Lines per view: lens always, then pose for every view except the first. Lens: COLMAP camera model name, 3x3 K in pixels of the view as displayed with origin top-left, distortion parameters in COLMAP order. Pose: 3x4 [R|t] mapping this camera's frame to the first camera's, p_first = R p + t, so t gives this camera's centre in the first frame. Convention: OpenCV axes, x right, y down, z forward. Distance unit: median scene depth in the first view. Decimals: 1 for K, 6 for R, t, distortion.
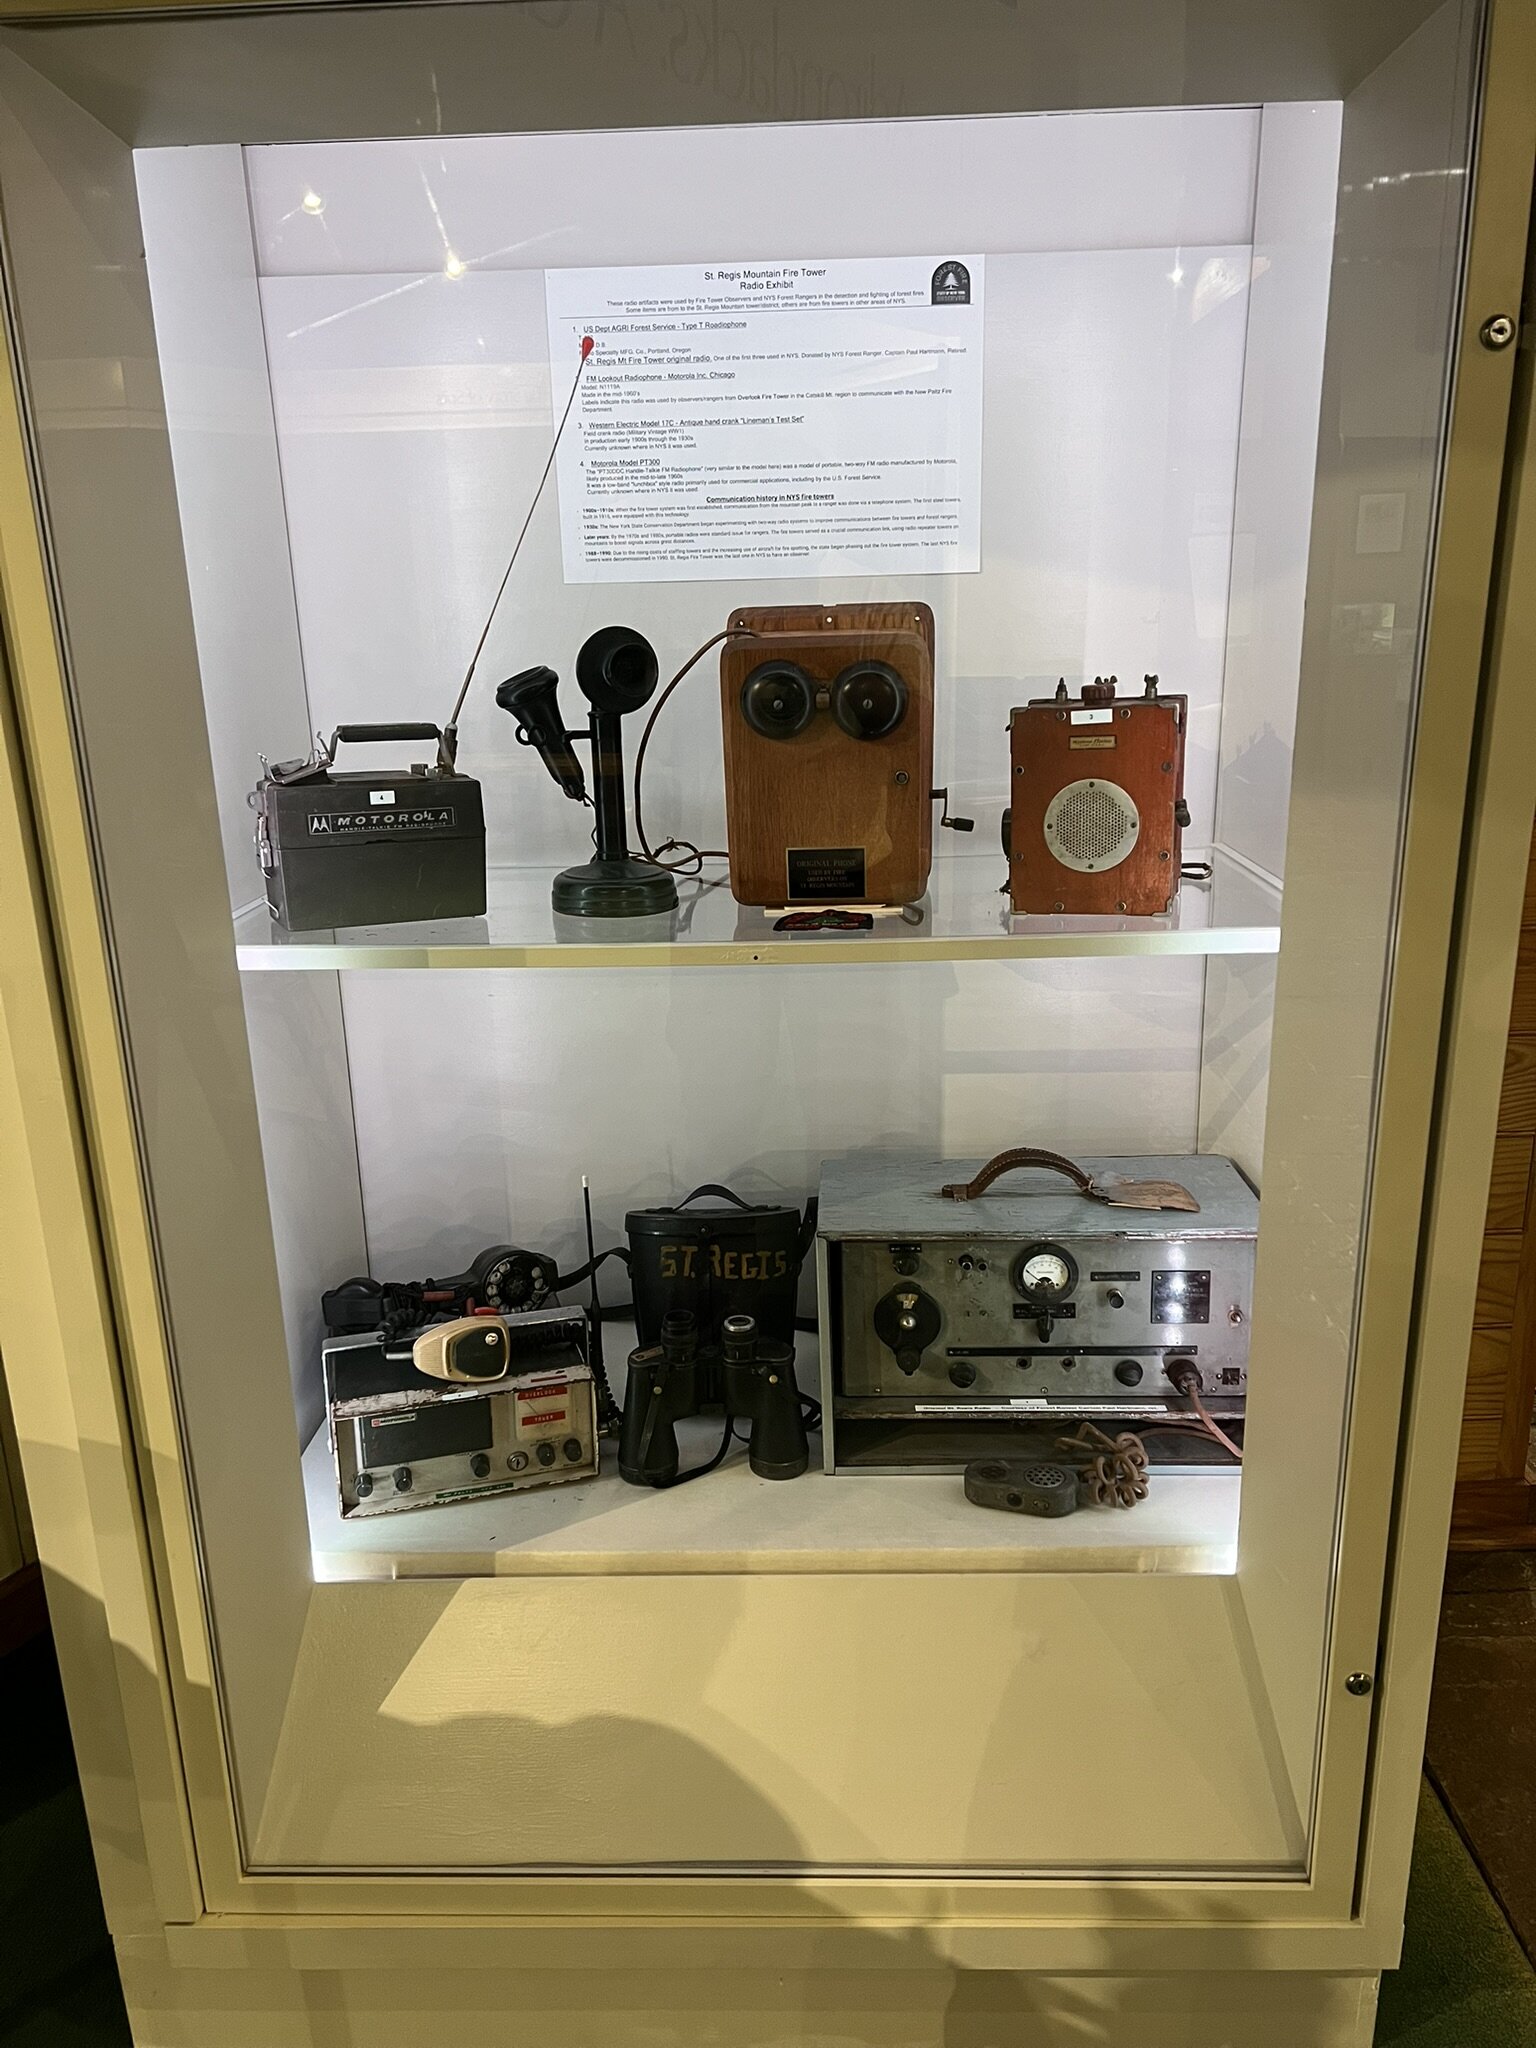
lens RADIAL K [[1527.1, 0, 768.0], [0, 1527.1, 1046.1], [0, 0, 1]] dist [0.057055, -0.076307]
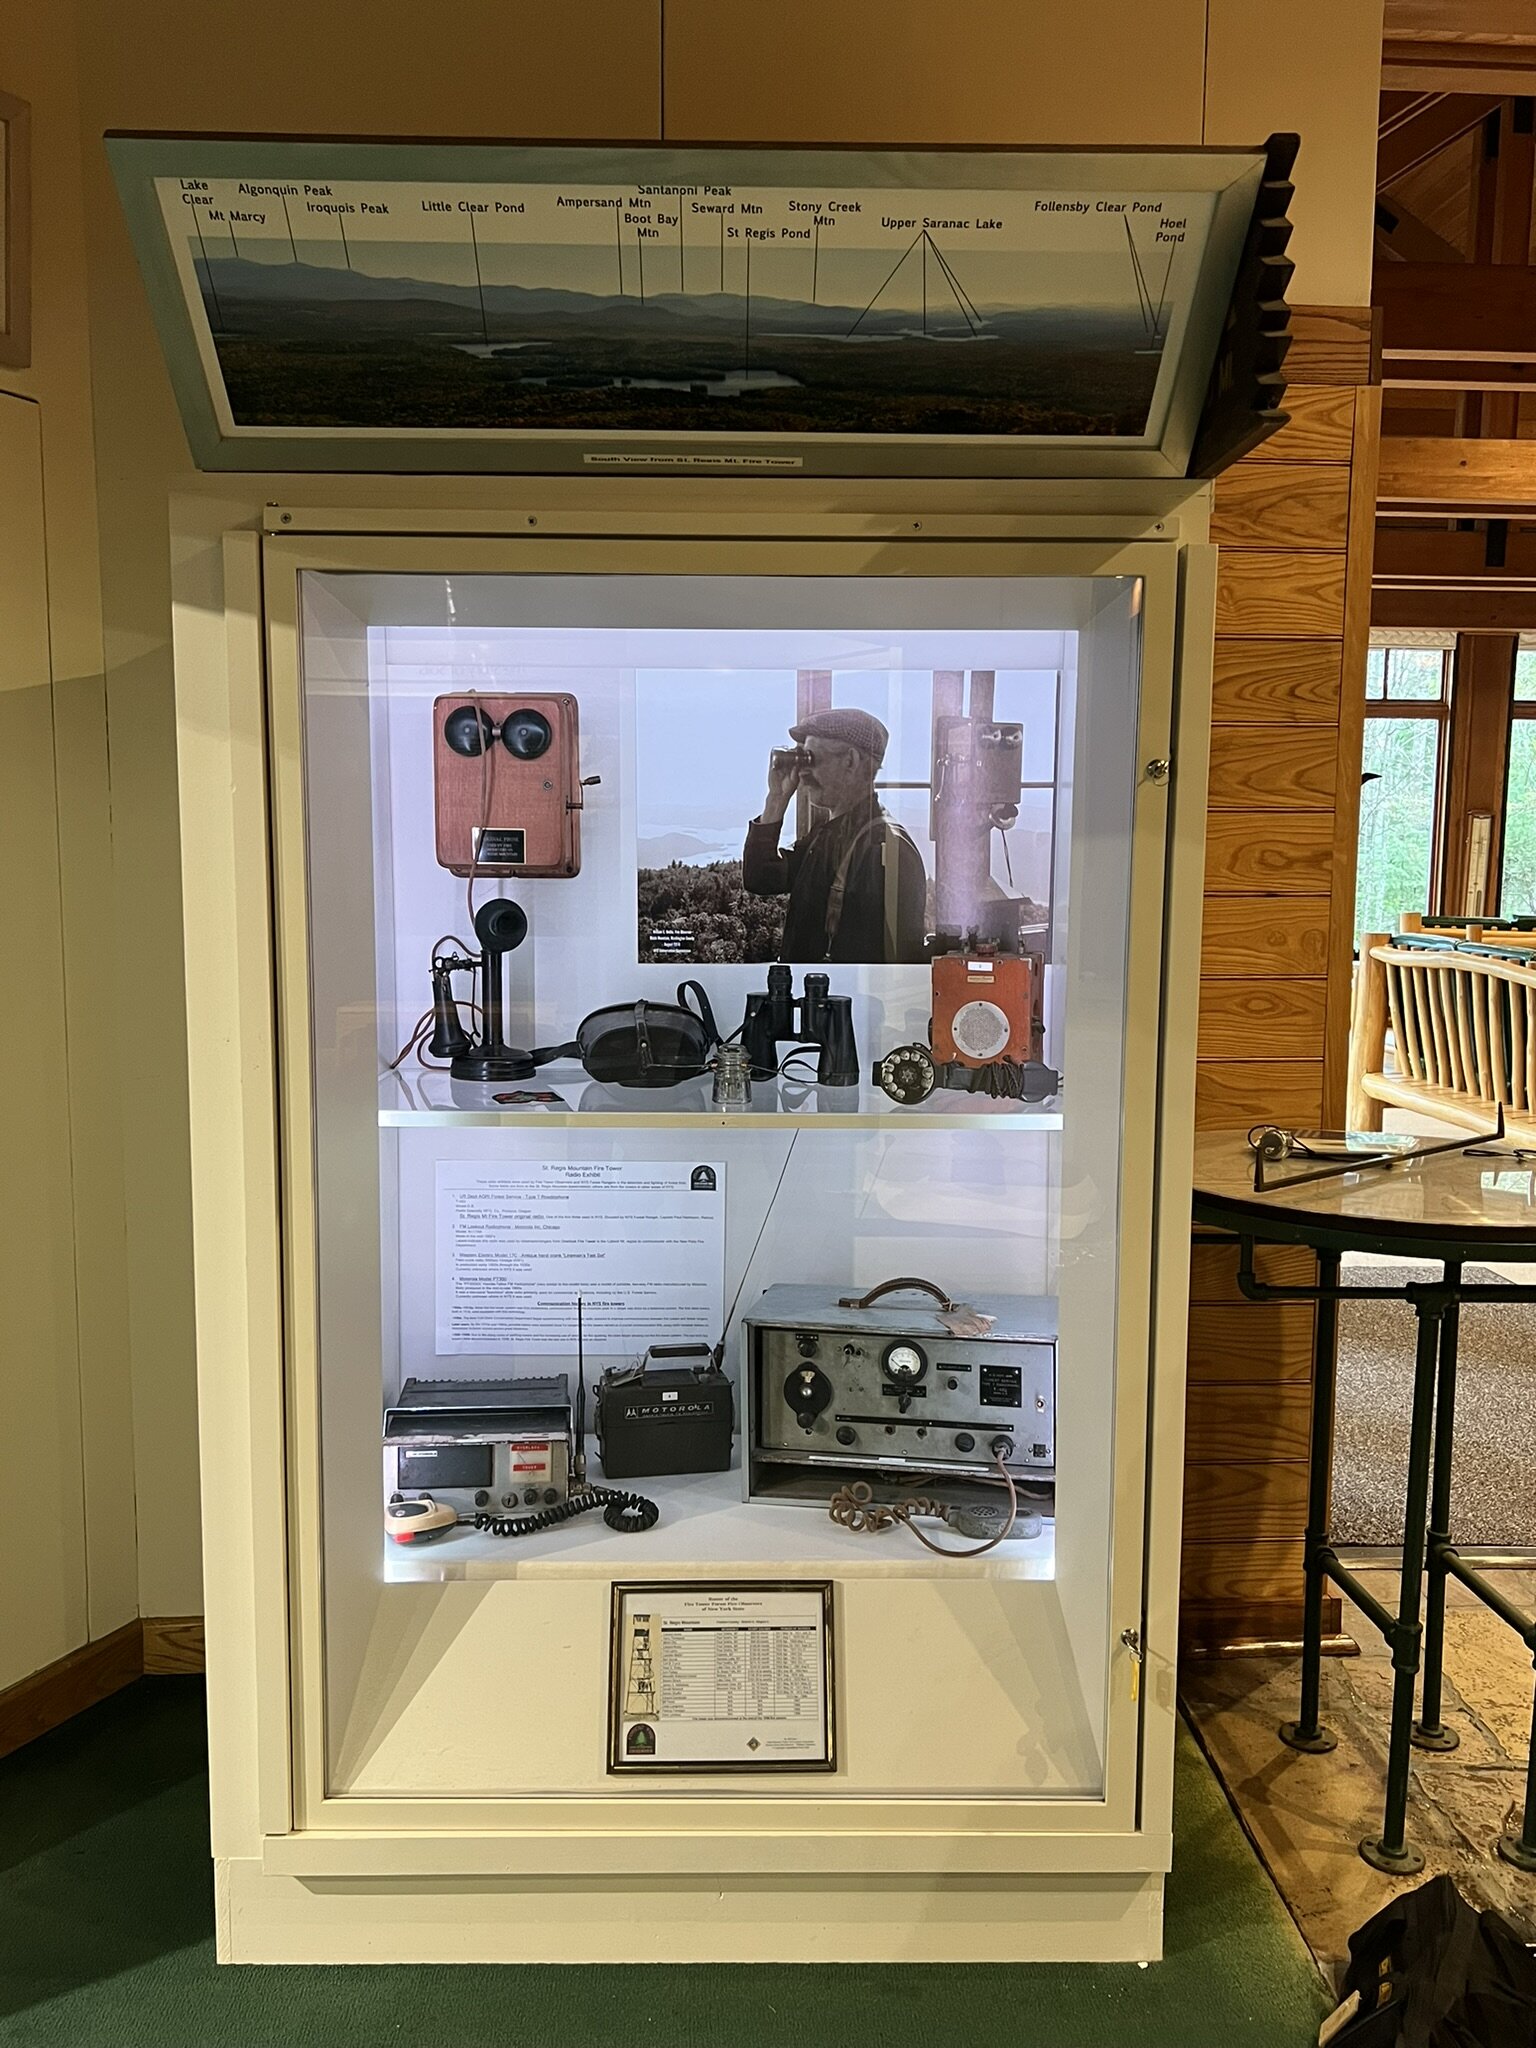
lens RADIAL K [[1662.9, 0, 768.0], [0, 1662.9, 1024.0], [0, 0, 1]] dist [0.070557, -0.128049]
pose [[0.998860, 0.025553, 0.040317, -0.026795], [-0.017949, 0.983720, -0.178807, 0.112589], [-0.044230, 0.177879, 0.983058, -0.523160]]
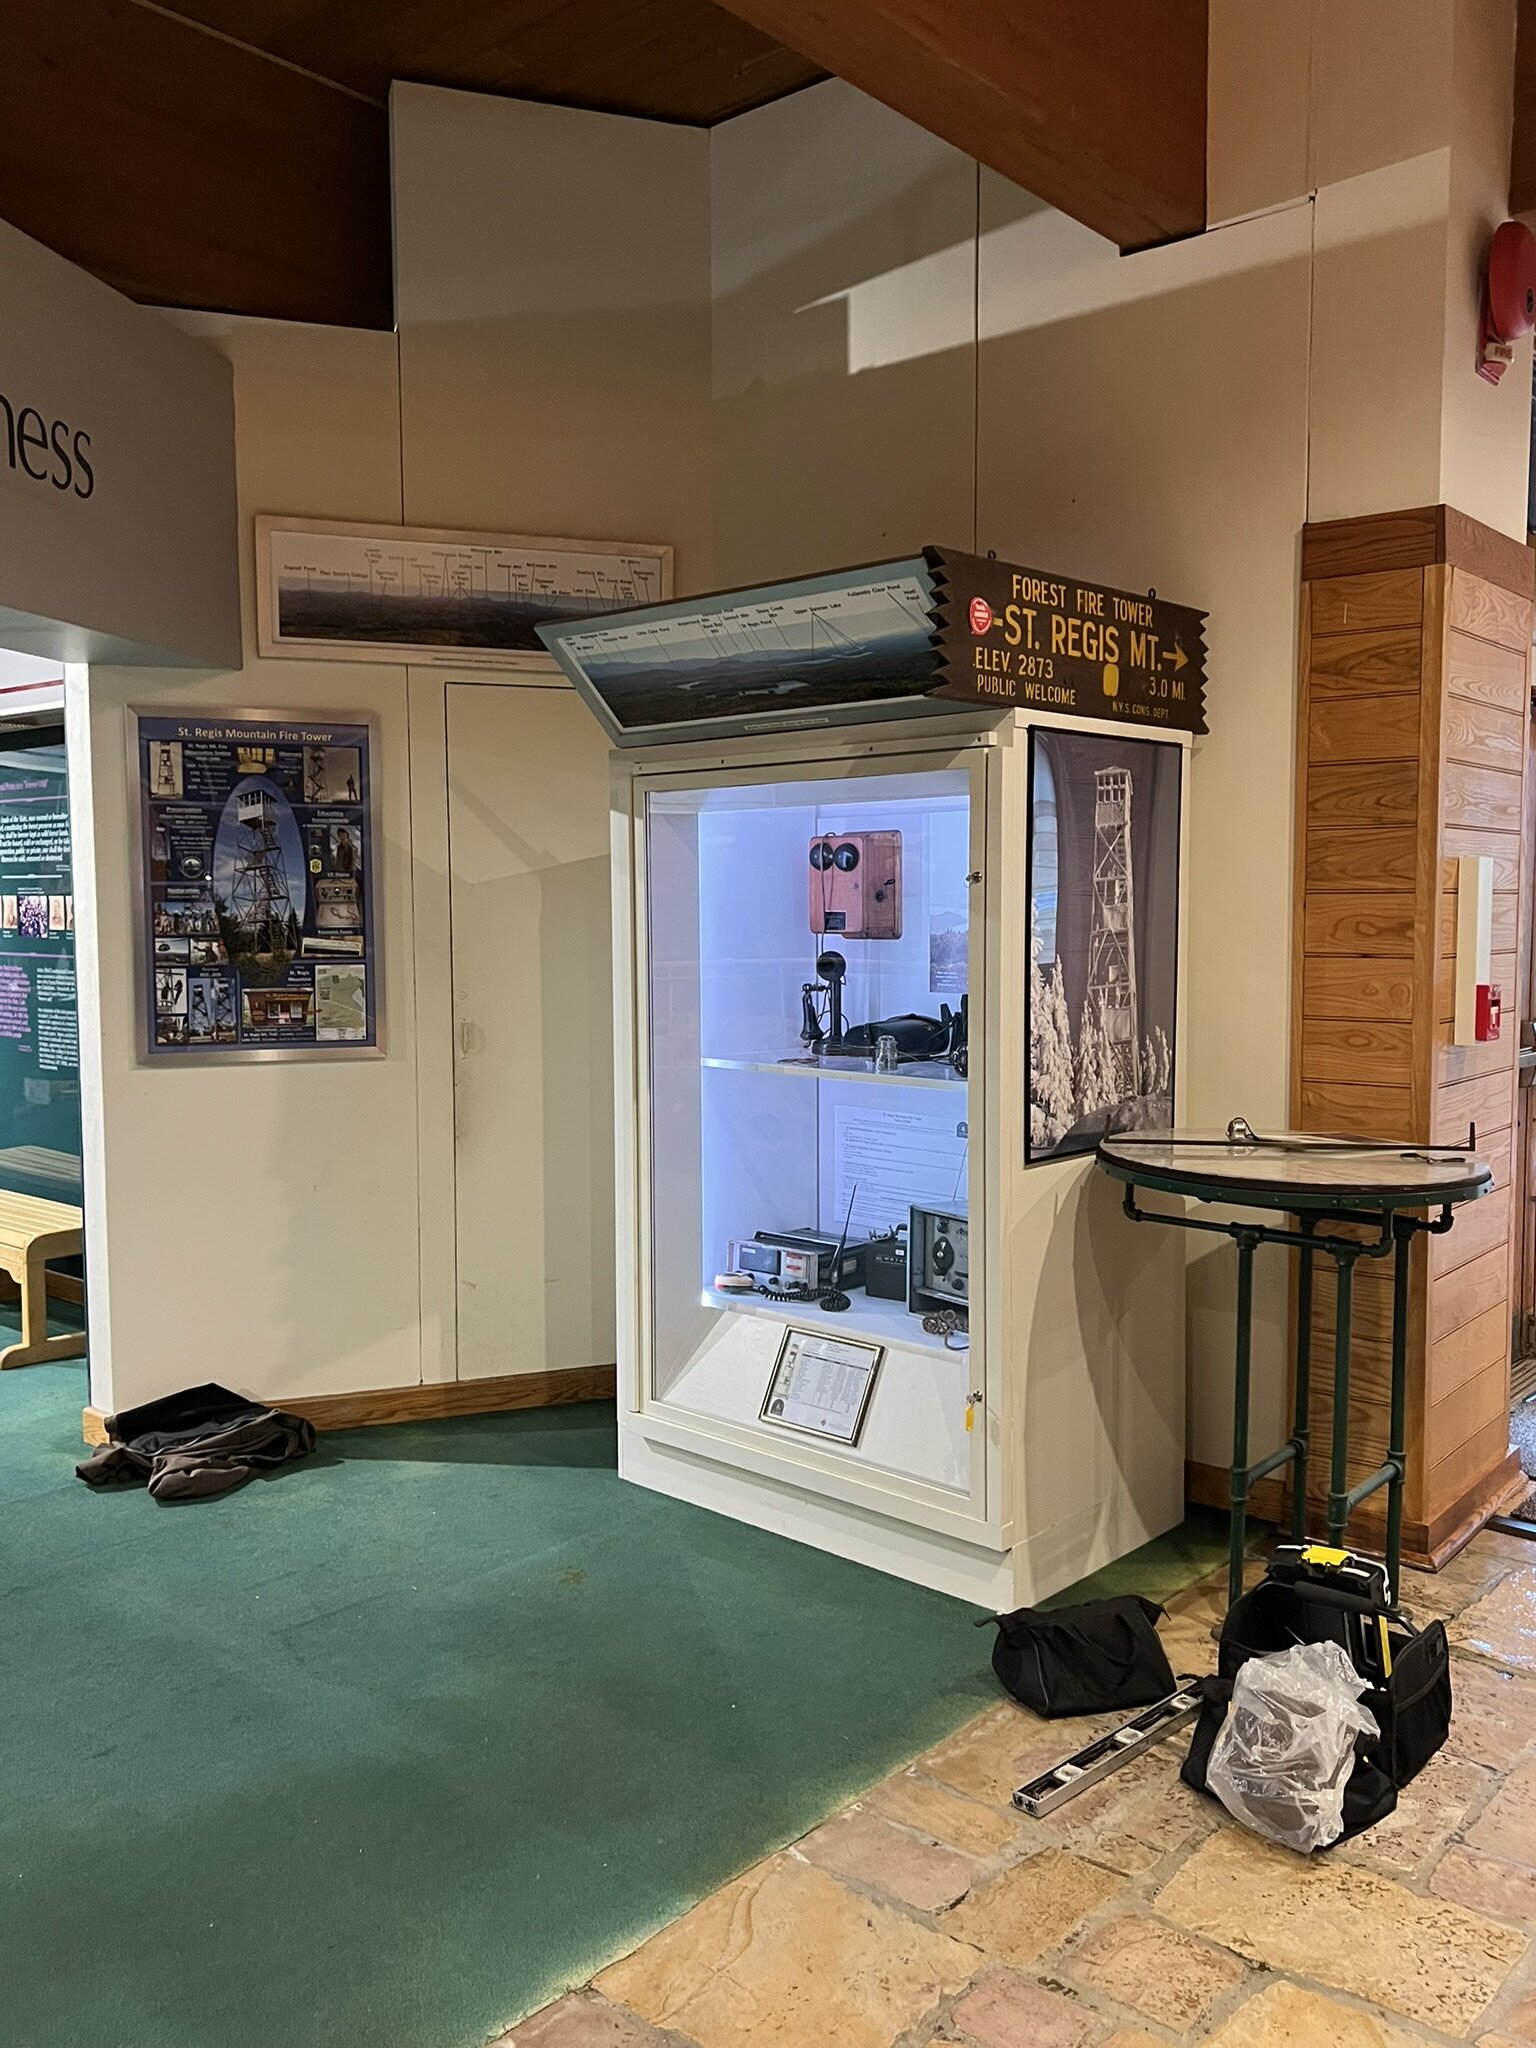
lens RADIAL K [[1662.9, 0, 768.0], [0, 1662.9, 1024.0], [0, 0, 1]] dist [0.070557, -0.128049]
pose [[0.744550, 0.070153, -0.663870, 1.515361], [-0.204439, 0.970643, -0.126713, 0.205134], [0.635492, 0.230065, 0.737035, -1.041507]]
